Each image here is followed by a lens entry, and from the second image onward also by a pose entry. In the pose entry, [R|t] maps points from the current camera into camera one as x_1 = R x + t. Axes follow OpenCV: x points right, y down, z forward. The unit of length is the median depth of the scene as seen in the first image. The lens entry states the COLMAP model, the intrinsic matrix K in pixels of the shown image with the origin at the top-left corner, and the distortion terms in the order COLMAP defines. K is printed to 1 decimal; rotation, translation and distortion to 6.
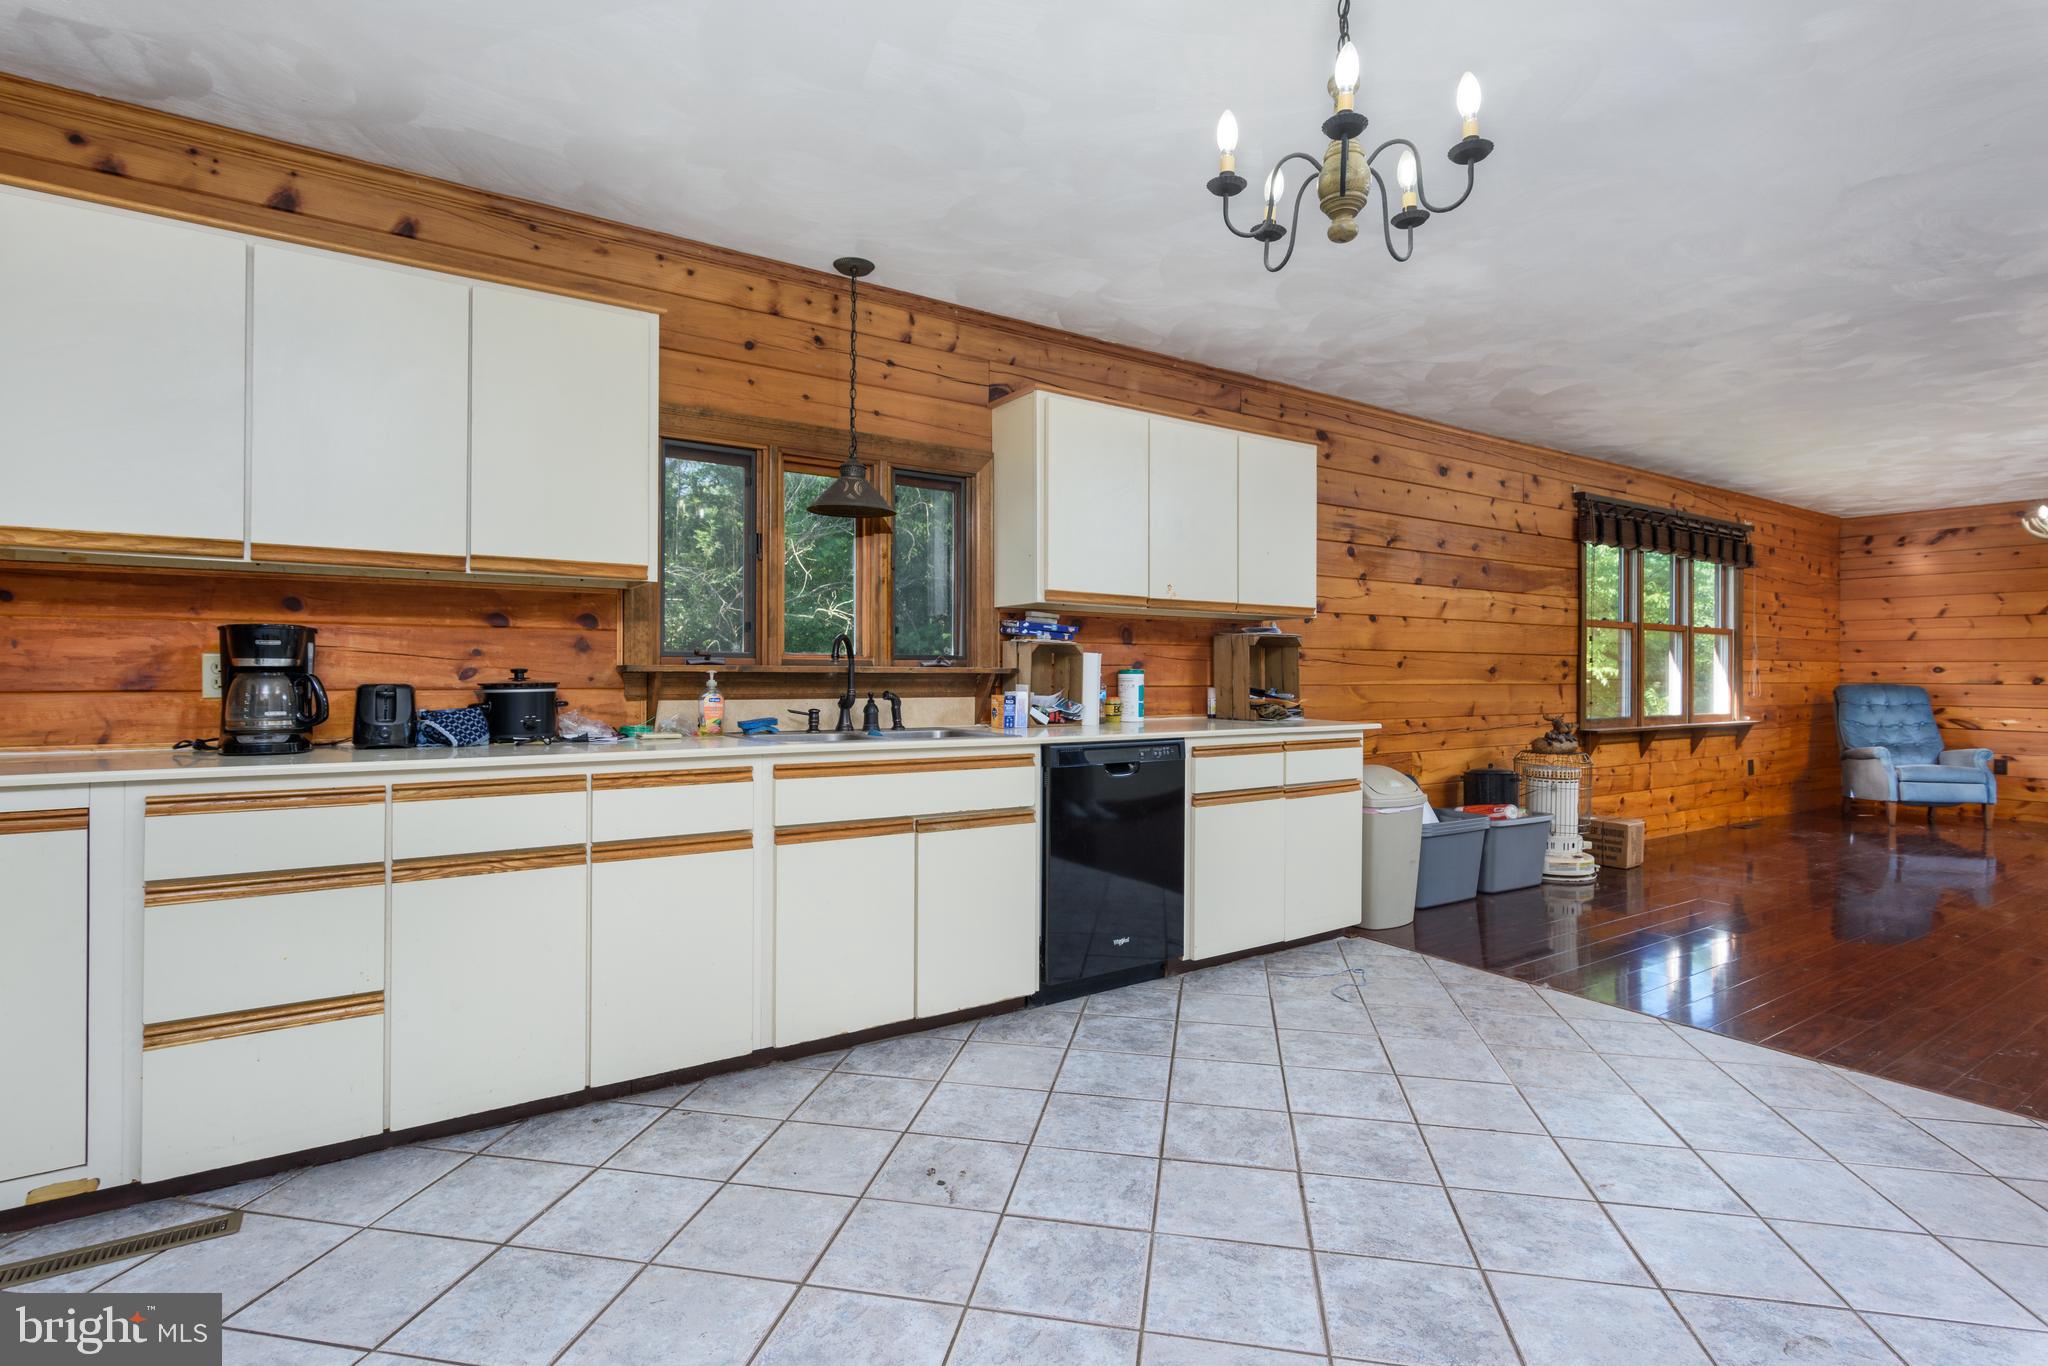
lens RADIAL K [[1006.5, 0, 1032.3], [0, 1006.5, 671.9], [0, 0, 1]] dist [0.001959, 0.000455]
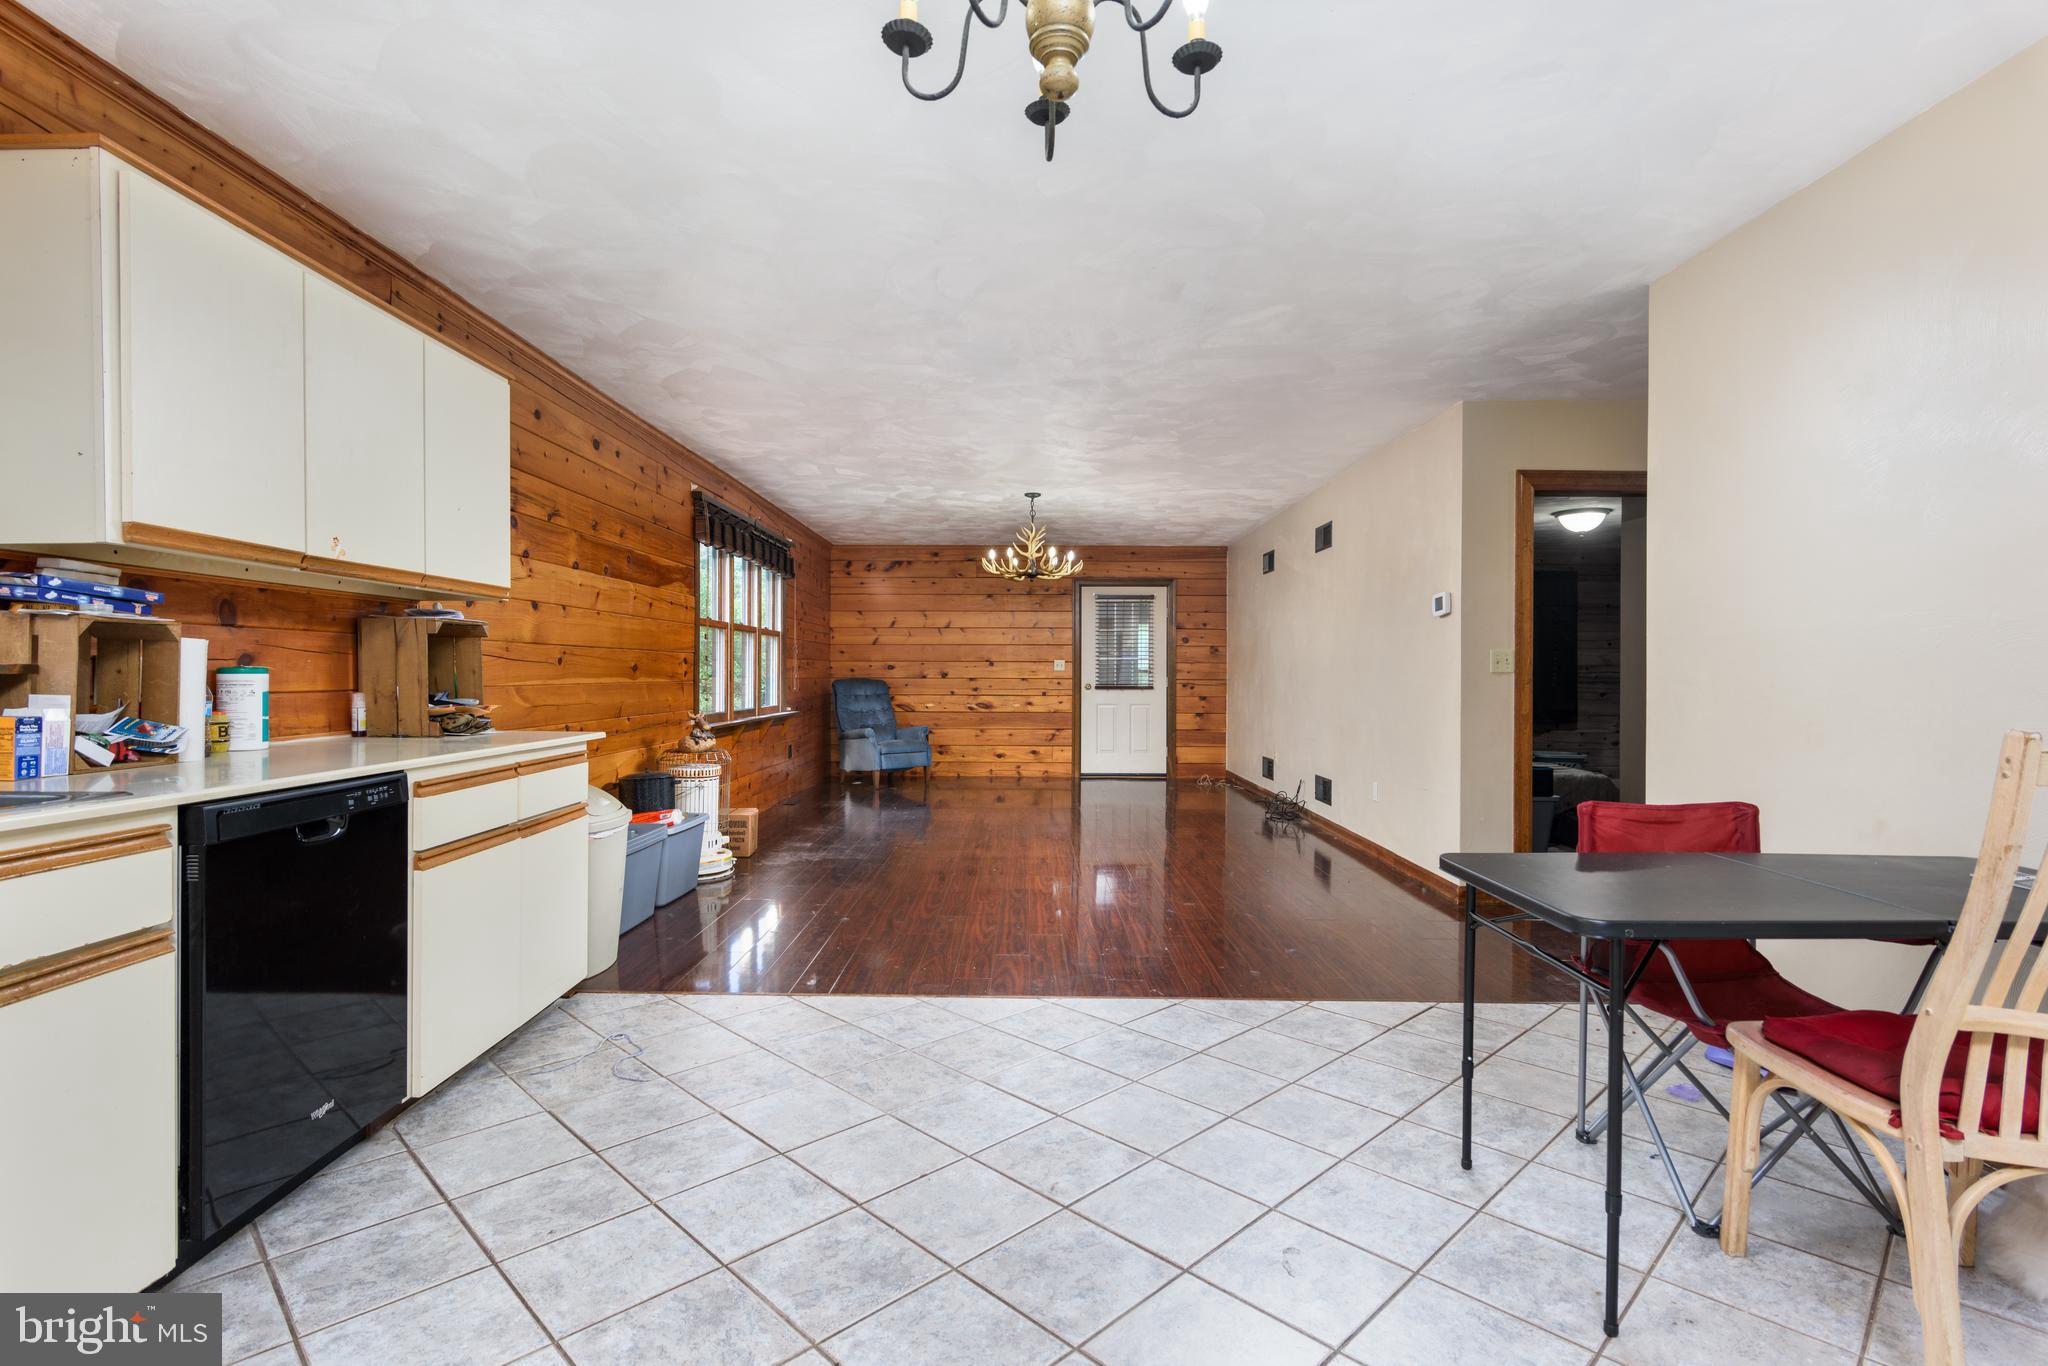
lens RADIAL K [[988.1, 0, 1024.0], [0, 988.1, 683.0], [0, 0, 1]] dist [-0.000373, -0.000223]
pose [[0.568822, -0.011503, 0.822380, -0.132049], [-0.001062, 0.999891, 0.014721, -0.001801], [-0.822460, -0.009247, 0.568748, 0.253148]]
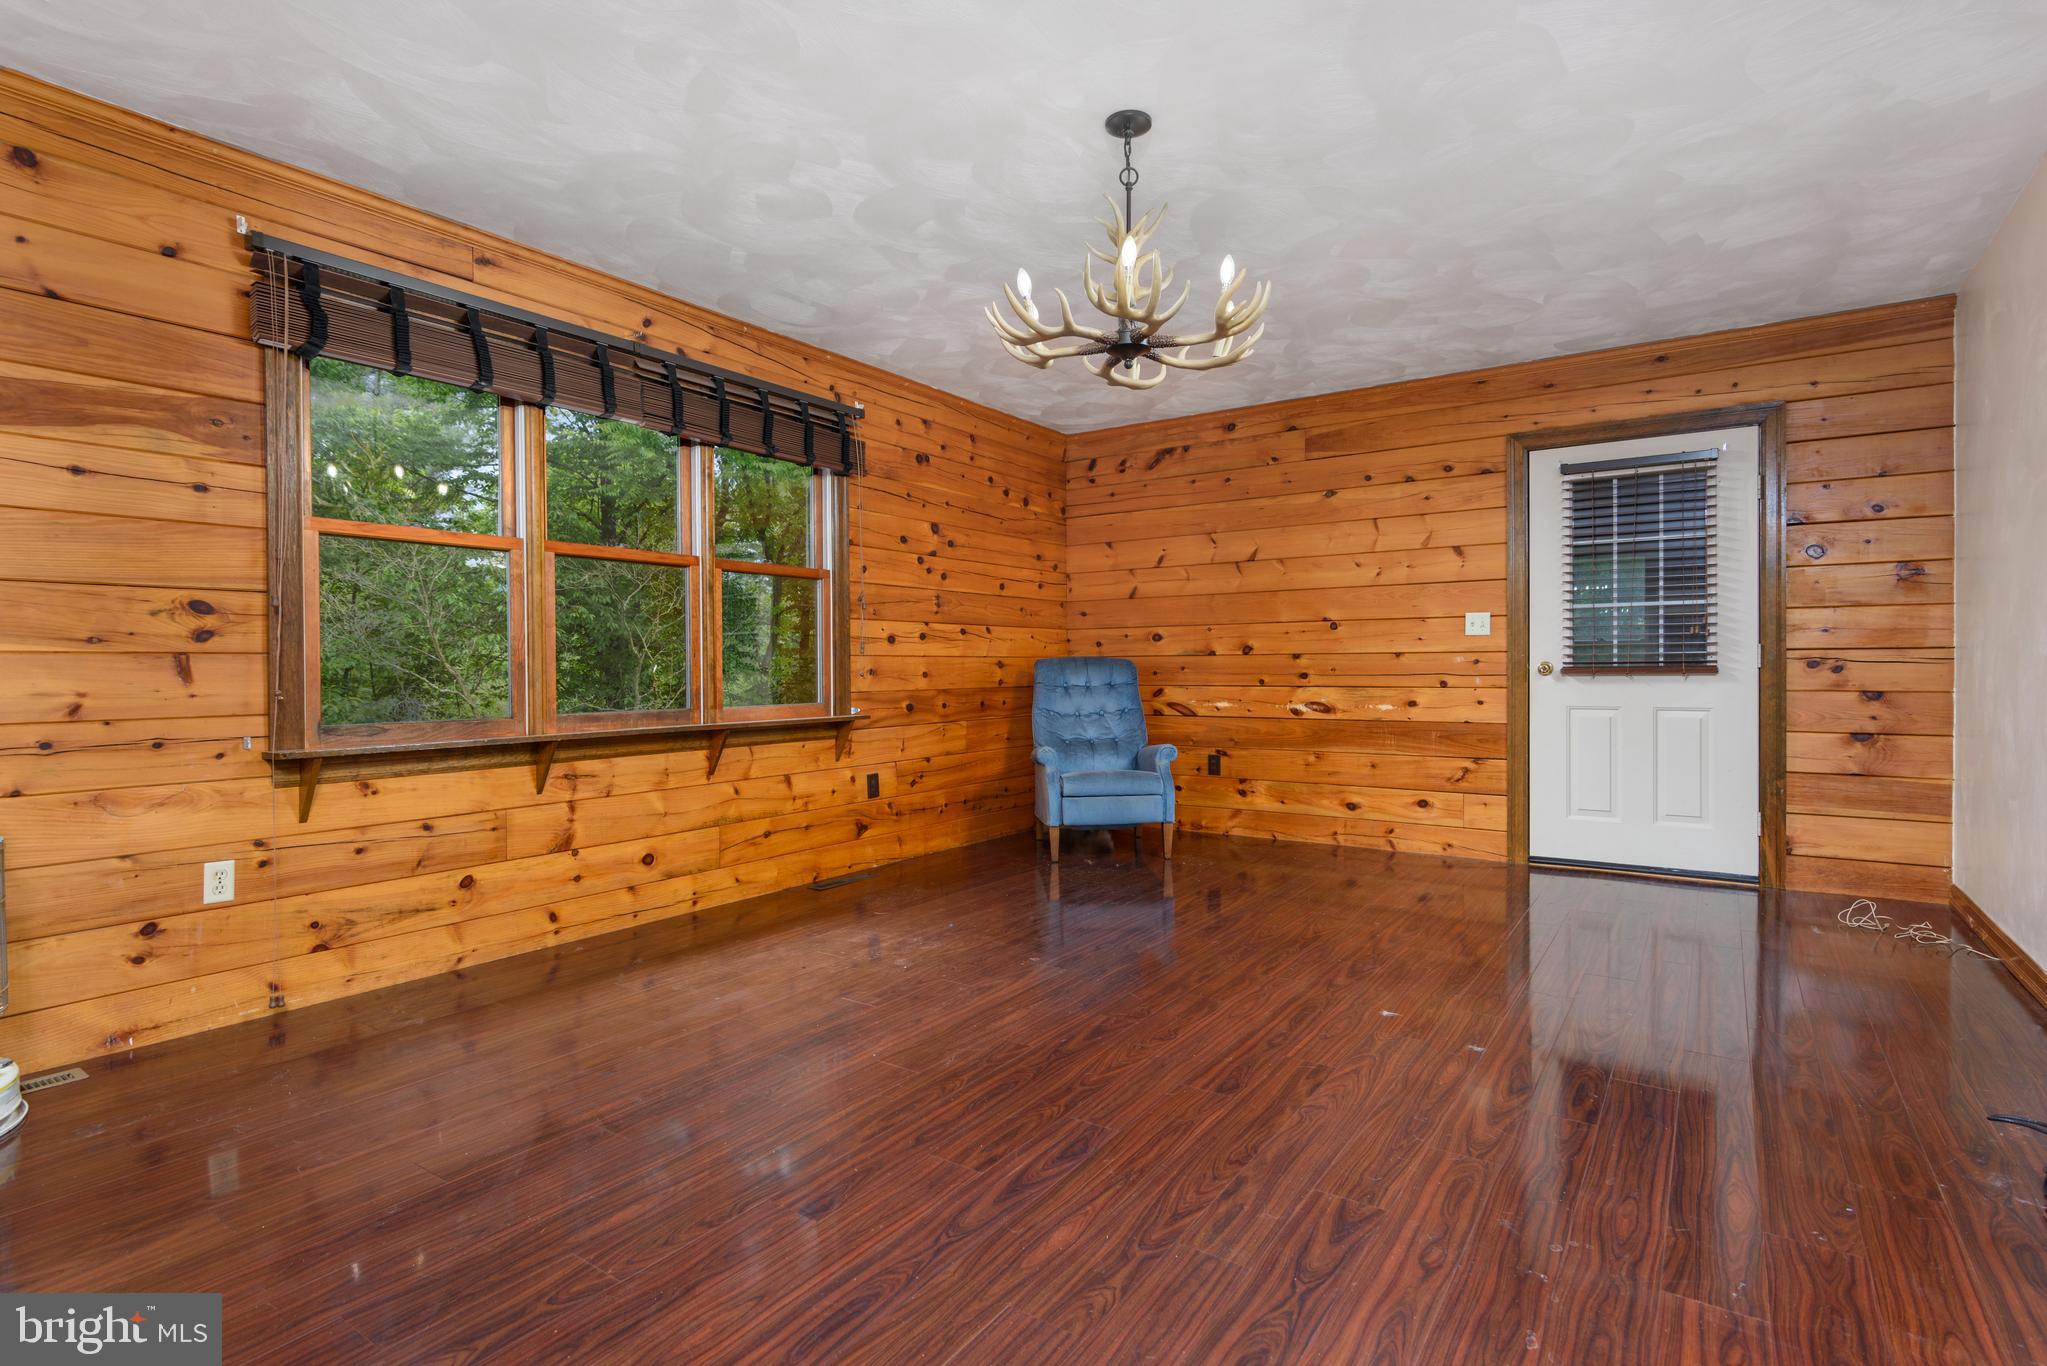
lens RADIAL K [[1006.0, 0, 1031.8], [0, 1006.0, 672.0], [0, 0, 1]] dist [0.001959, 0.000455]
pose [[0.931511, -0.013578, 0.363459, 1.112766], [0.011391, 0.999902, 0.008160, 0.033659], [-0.363534, -0.003461, 0.931575, 0.699118]]
